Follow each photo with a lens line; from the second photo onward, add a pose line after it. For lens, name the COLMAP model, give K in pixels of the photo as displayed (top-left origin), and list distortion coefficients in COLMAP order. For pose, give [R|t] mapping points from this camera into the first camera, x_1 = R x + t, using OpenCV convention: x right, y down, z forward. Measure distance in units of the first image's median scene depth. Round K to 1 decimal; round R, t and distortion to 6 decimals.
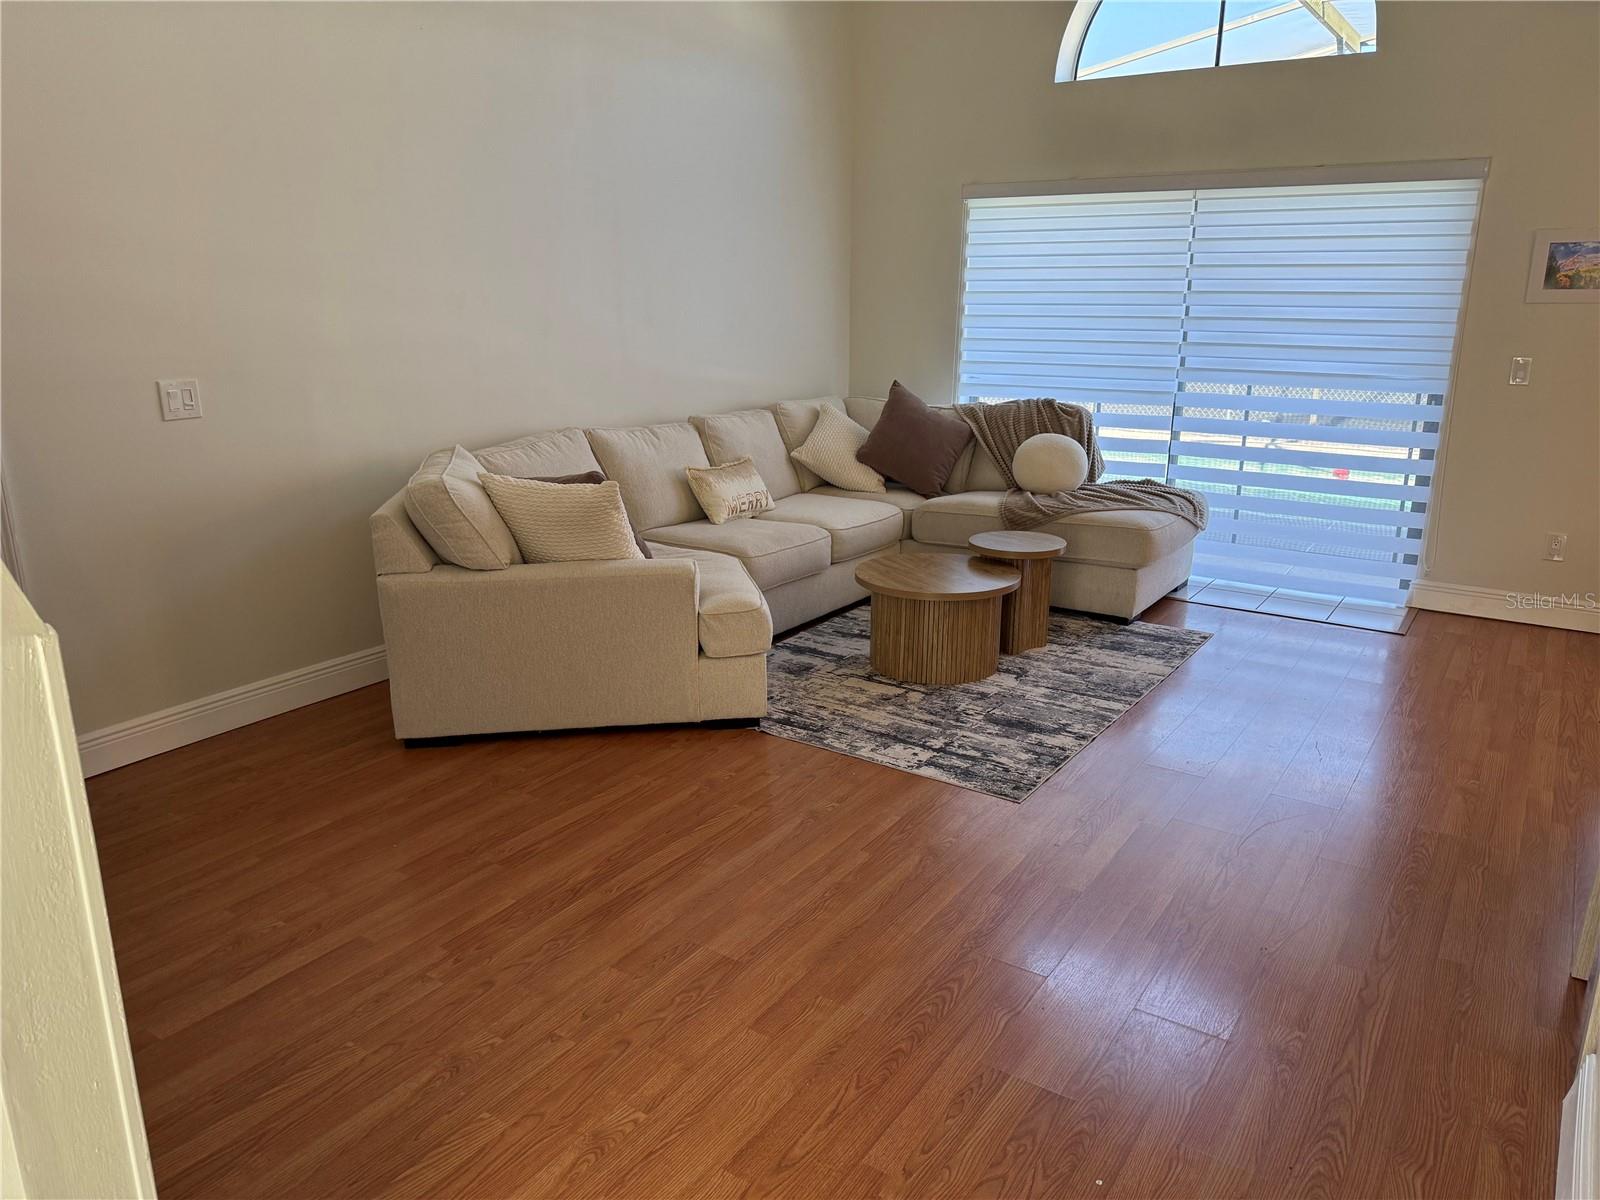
lens RADIAL K [[1120.3, 0, 796.4], [0, 1120.3, 599.7], [0, 0, 1]] dist [0.075570, -0.087227]
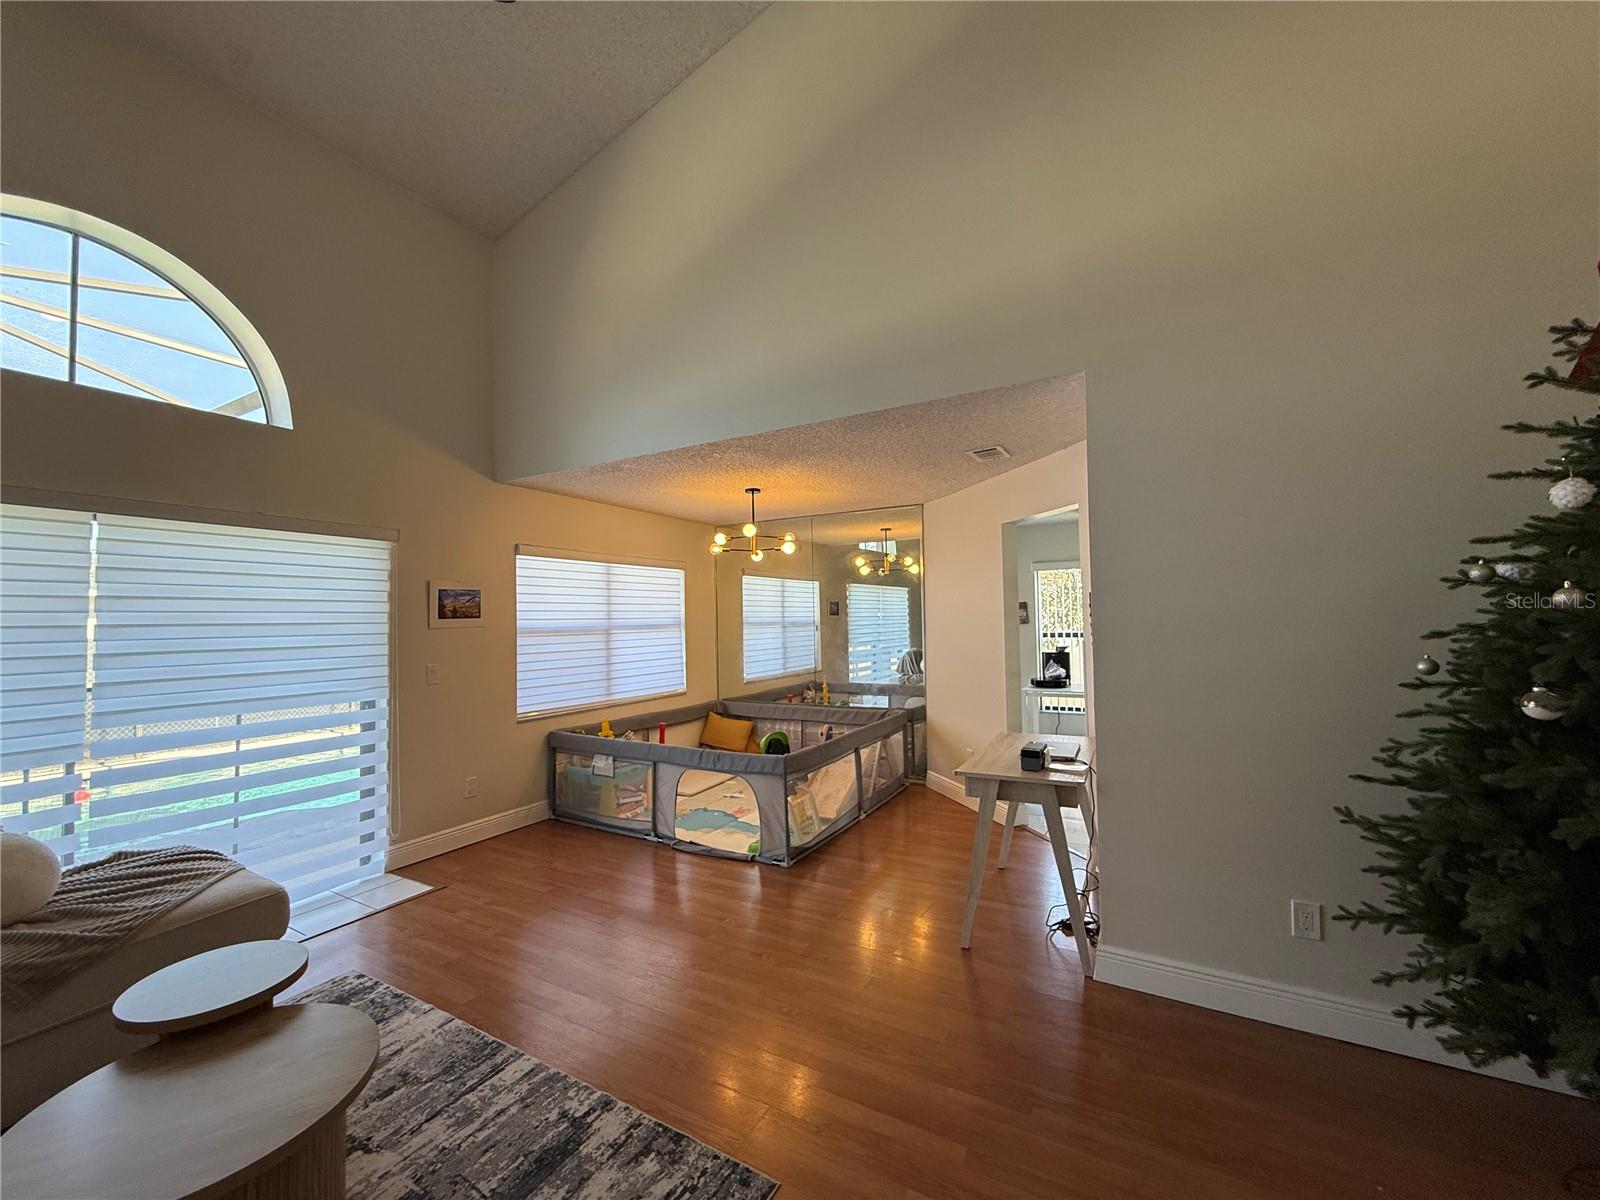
lens RADIAL K [[639.6, 0, 790.5], [0, 639.6, 602.4], [0, 0, 1]] dist [0.002010, -0.000207]
pose [[-0.073622, 0.025182, 0.996968, -0.230649], [0.281368, 0.959594, -0.003460, -0.184982], [-0.956772, 0.280260, -0.077732, 0.708699]]
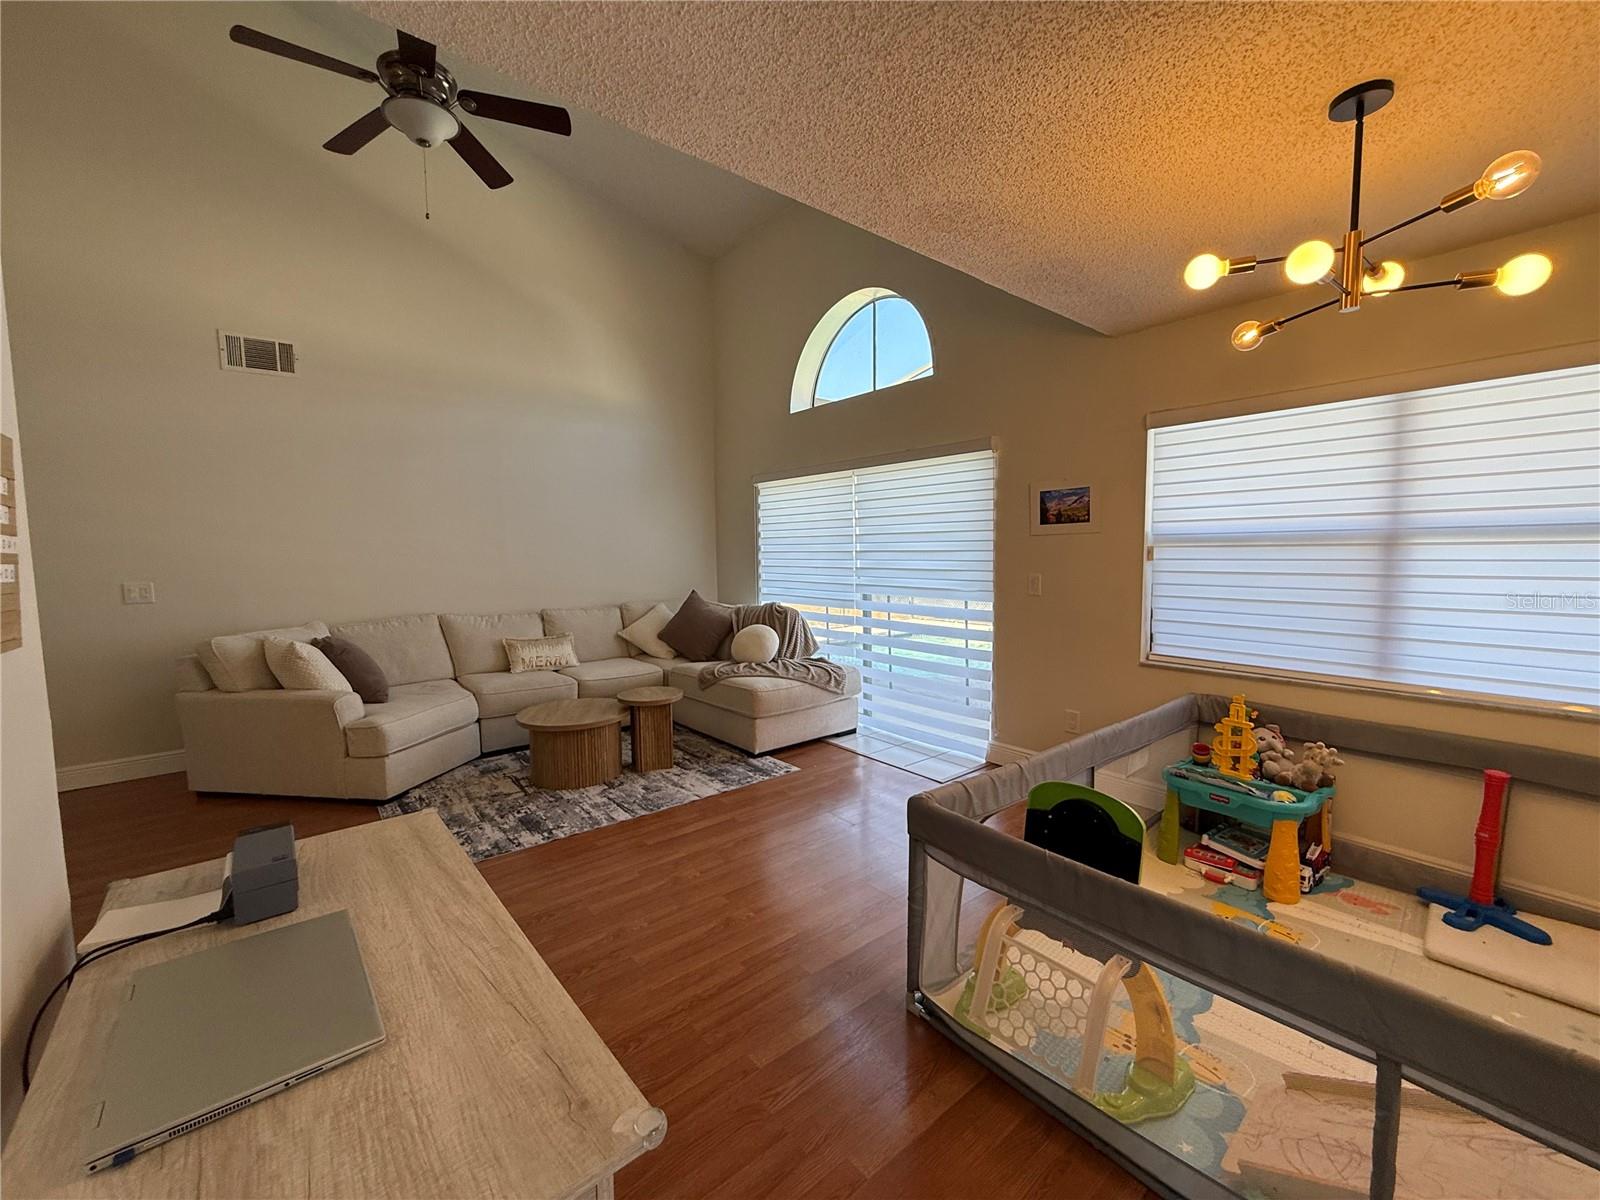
lens RADIAL K [[639.6, 0, 793.5], [0, 639.6, 595.4], [0, 0, 1]] dist [0.002010, -0.000207]
pose [[0.956538, 0.007792, -0.291504, 0.682212], [-0.065227, 0.980032, -0.187837, -0.036307], [0.284220, 0.198687, 0.937946, 0.261609]]
